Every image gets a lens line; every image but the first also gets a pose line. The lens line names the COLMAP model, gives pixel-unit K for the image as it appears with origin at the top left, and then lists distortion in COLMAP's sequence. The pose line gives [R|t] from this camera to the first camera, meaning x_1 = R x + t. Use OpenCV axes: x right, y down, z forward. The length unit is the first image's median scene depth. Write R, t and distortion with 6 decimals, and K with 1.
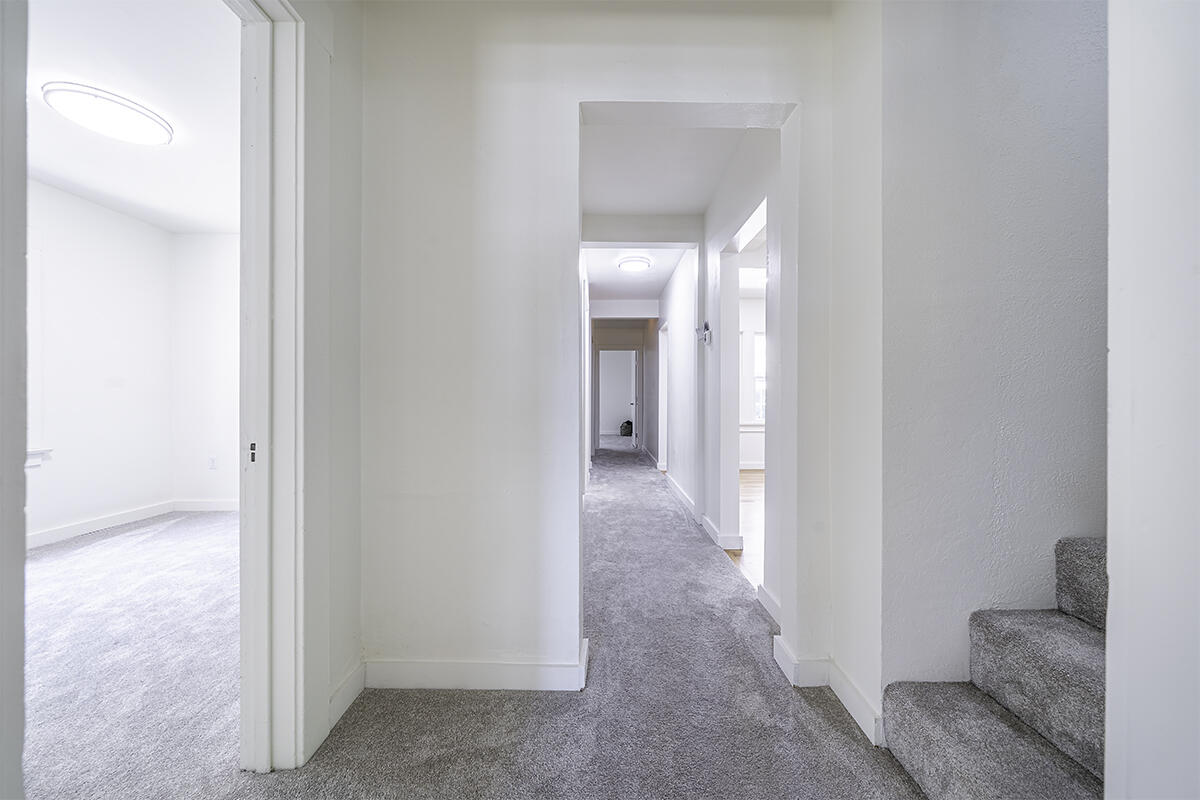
lens RADIAL K [[421.4, 0, 606.4], [0, 421.4, 401.6], [0, 0, 1]] dist [0.000087, -0.000179]
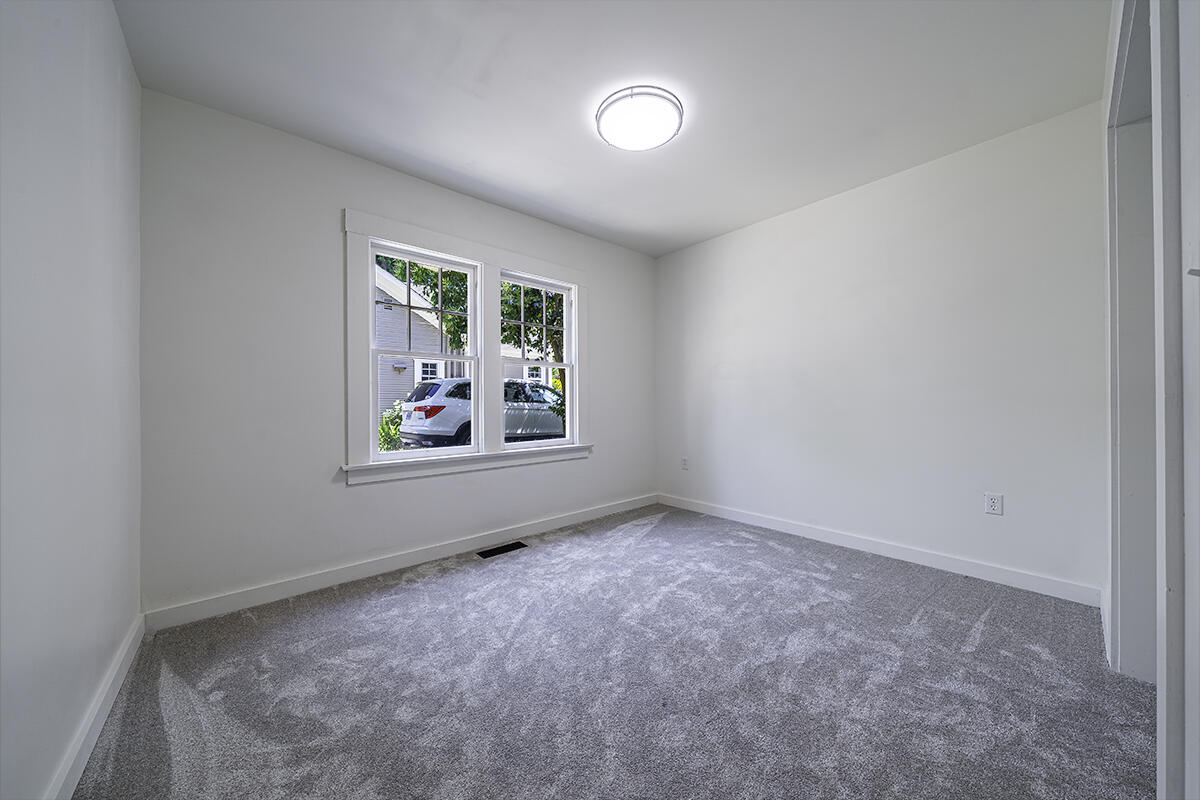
lens RADIAL K [[421.4, 0, 606.4], [0, 421.4, 401.6], [0, 0, 1]] dist [0.000087, -0.000179]
pose [[0.652969, -0.010260, -0.757315, -0.430732], [0.005770, 0.999947, -0.008572, -0.003883], [0.757362, 0.001227, 0.652994, 0.267863]]
